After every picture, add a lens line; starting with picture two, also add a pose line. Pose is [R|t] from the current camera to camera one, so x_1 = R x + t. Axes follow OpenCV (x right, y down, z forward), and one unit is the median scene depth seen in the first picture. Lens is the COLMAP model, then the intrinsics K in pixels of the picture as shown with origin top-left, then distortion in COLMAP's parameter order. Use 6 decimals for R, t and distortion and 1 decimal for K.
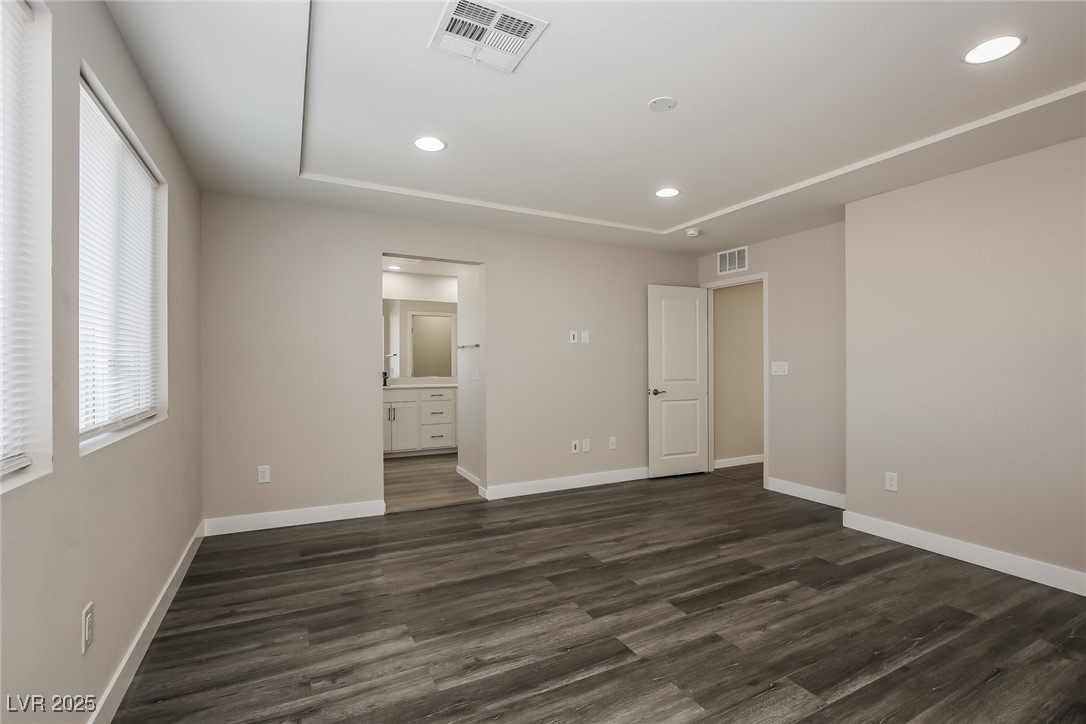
lens RADIAL K [[497.8, 0, 550.4], [0, 497.8, 362.2], [0, 0, 1]] dist [-0.014500, 0.003545]
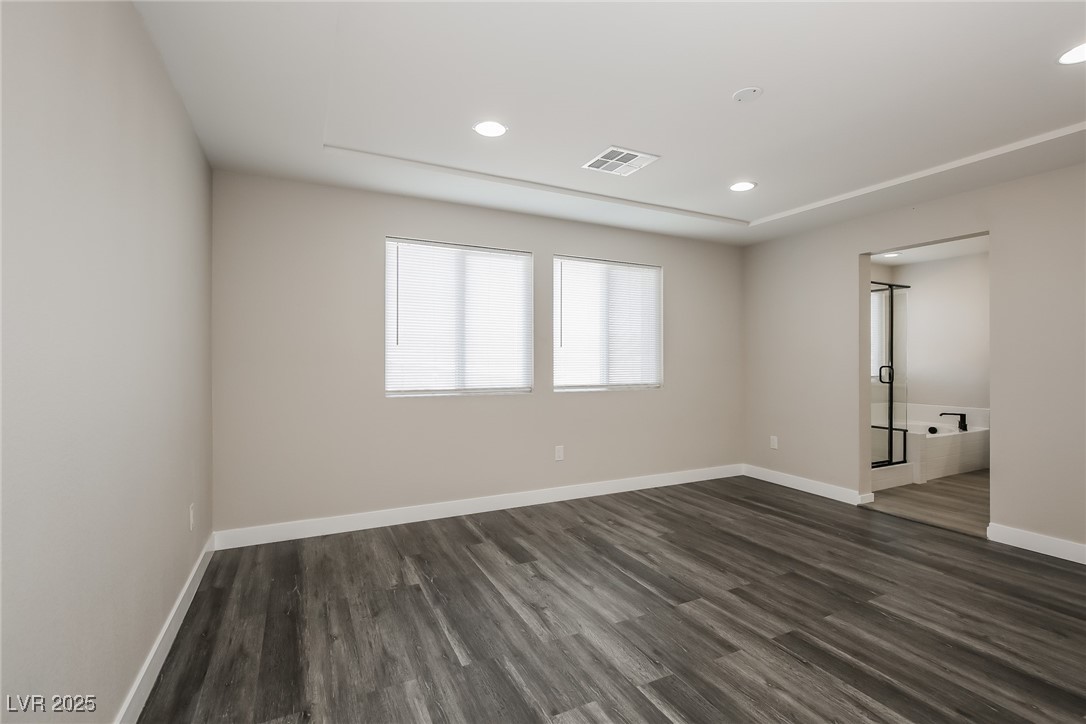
lens RADIAL K [[497.8, 0, 545.2], [0, 497.8, 361.6], [0, 0, 1]] dist [-0.014500, 0.003545]
pose [[-0.024169, 0.002344, -0.999705, 1.072494], [-0.001955, 0.999995, 0.002392, 0.005292], [0.999706, 0.002012, -0.024164, 0.555026]]
